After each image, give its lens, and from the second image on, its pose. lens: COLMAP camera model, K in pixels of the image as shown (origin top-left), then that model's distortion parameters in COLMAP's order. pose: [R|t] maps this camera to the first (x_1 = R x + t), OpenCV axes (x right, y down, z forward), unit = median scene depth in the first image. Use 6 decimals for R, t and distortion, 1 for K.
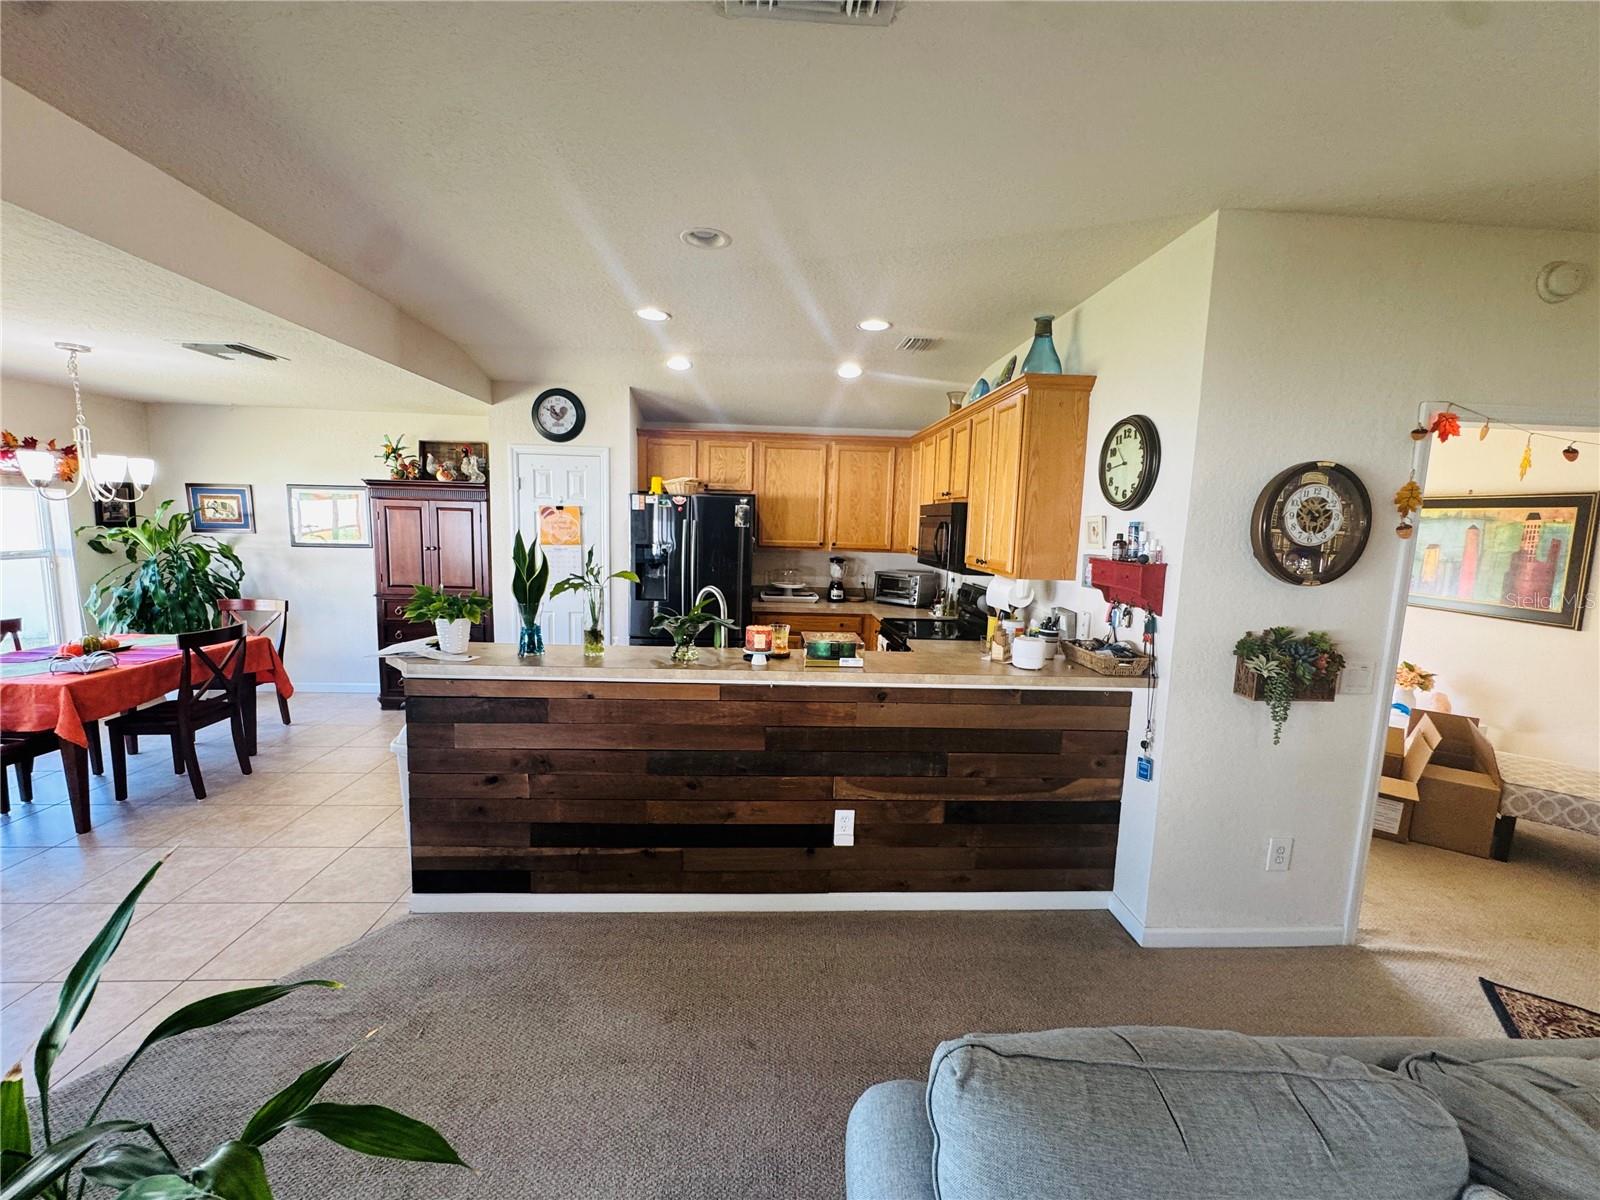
lens RADIAL K [[641.2, 0, 799.8], [0, 641.2, 598.2], [0, 0, 1]] dist [-0.002598, -0.000295]
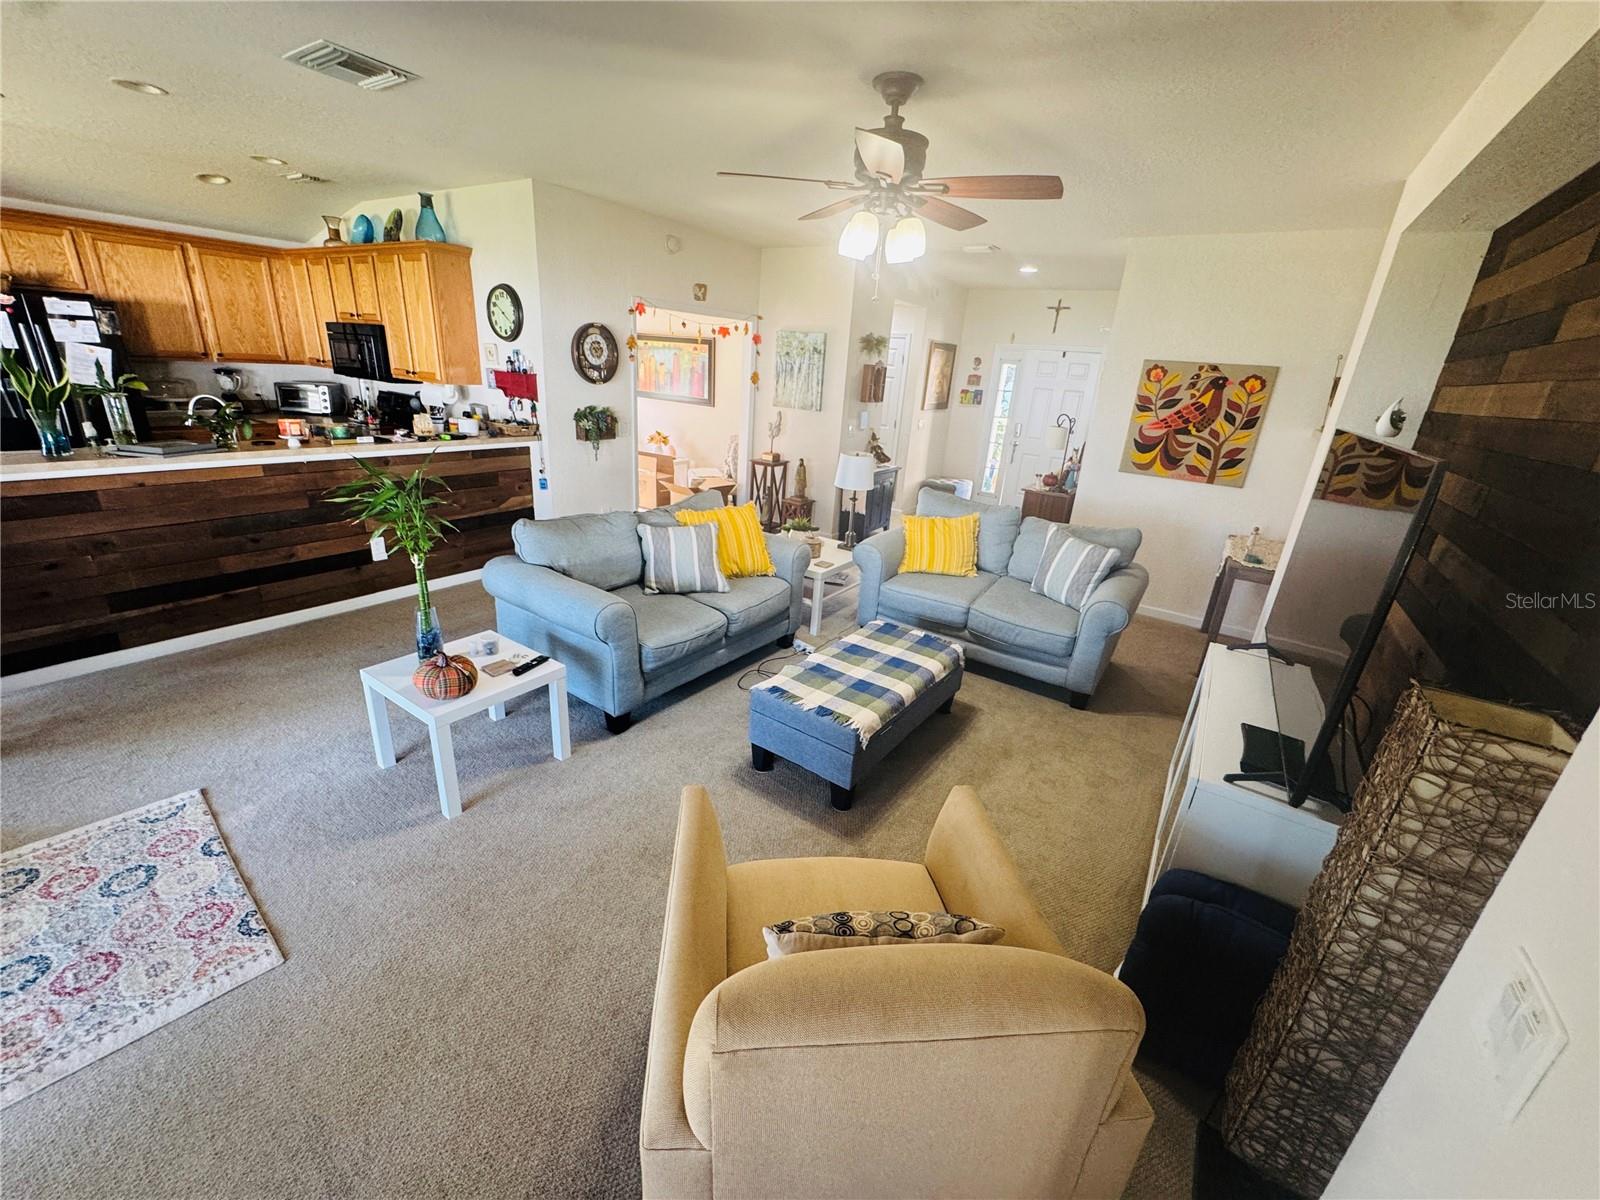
lens RADIAL K [[641.2, 0, 799.8], [0, 641.2, 598.2], [0, 0, 1]] dist [-0.002598, -0.000295]
pose [[0.599211, -0.264910, 0.755493, -0.535004], [0.044975, 0.953317, 0.298604, 0.045754], [-0.799327, -0.144948, 0.583152, -0.779377]]
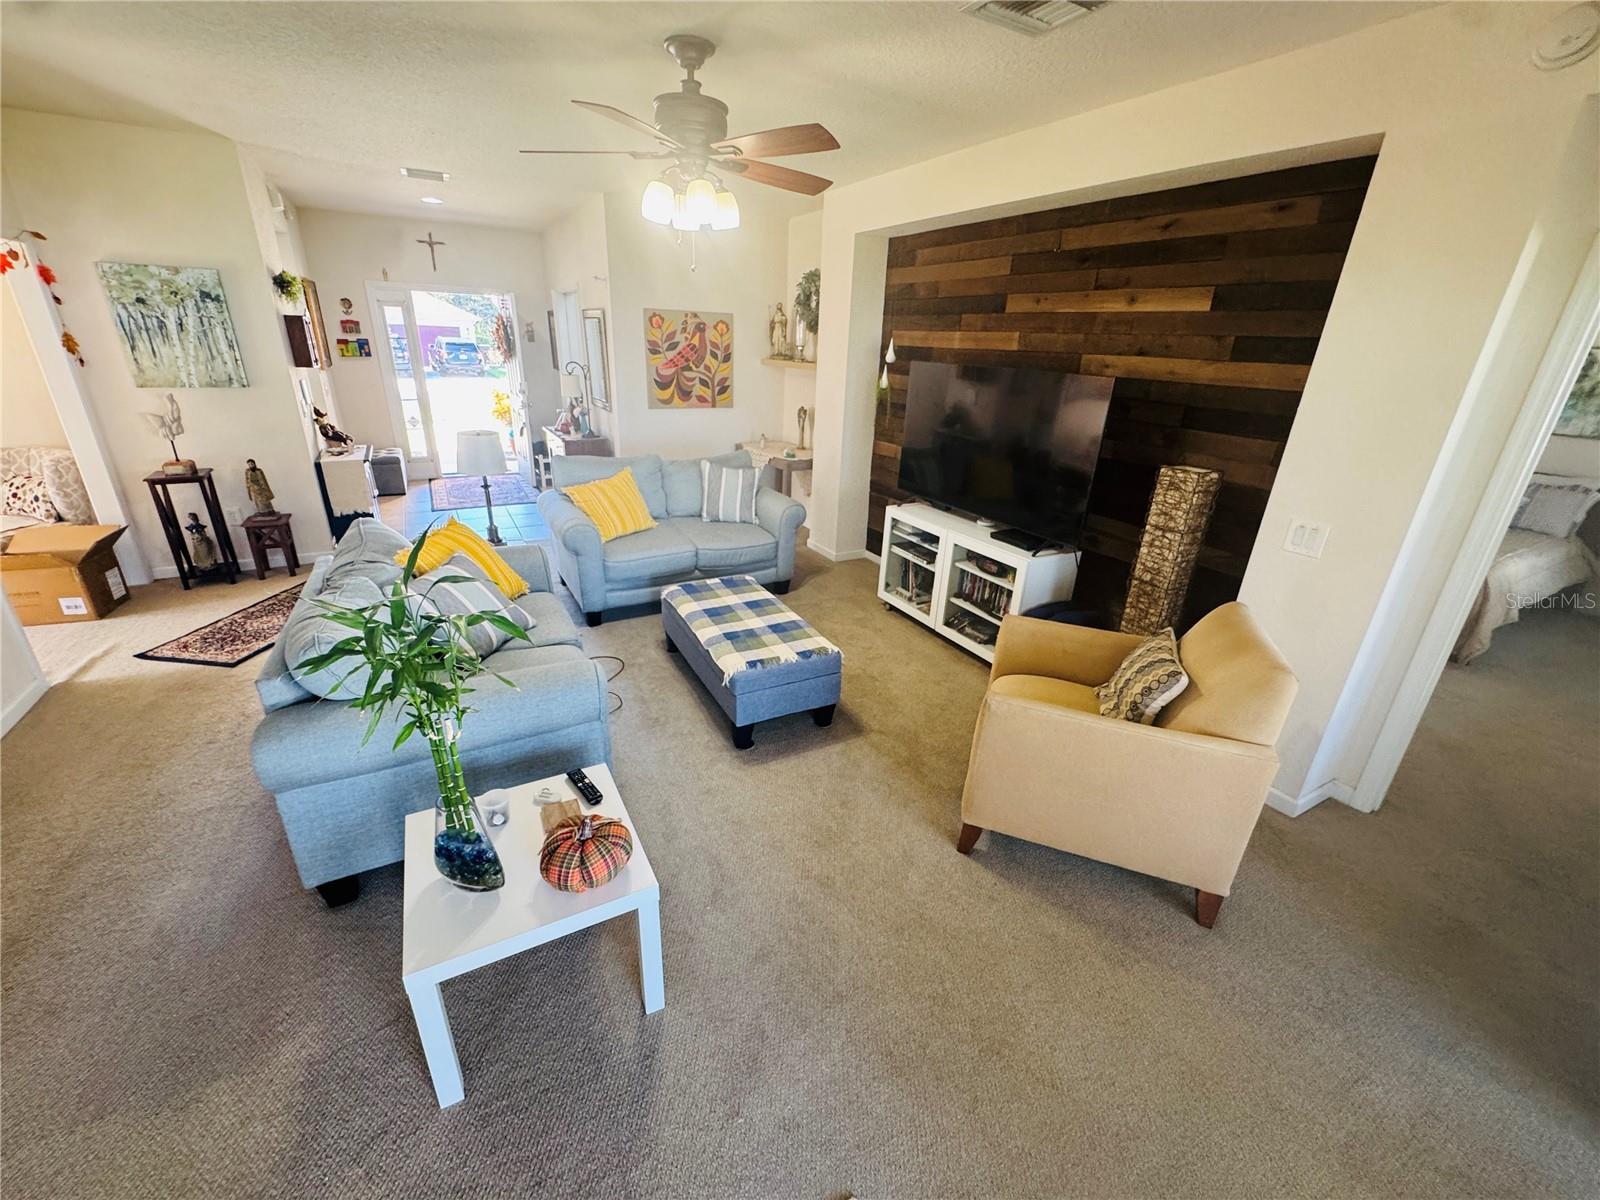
lens RADIAL K [[641.2, 0, 799.8], [0, 641.2, 598.2], [0, 0, 1]] dist [-0.002598, -0.000295]
pose [[-0.441883, -0.379673, 0.812766, -0.670276], [0.056139, 0.892540, 0.447460, -0.072242], [-0.895315, 0.243352, -0.373084, 0.123489]]
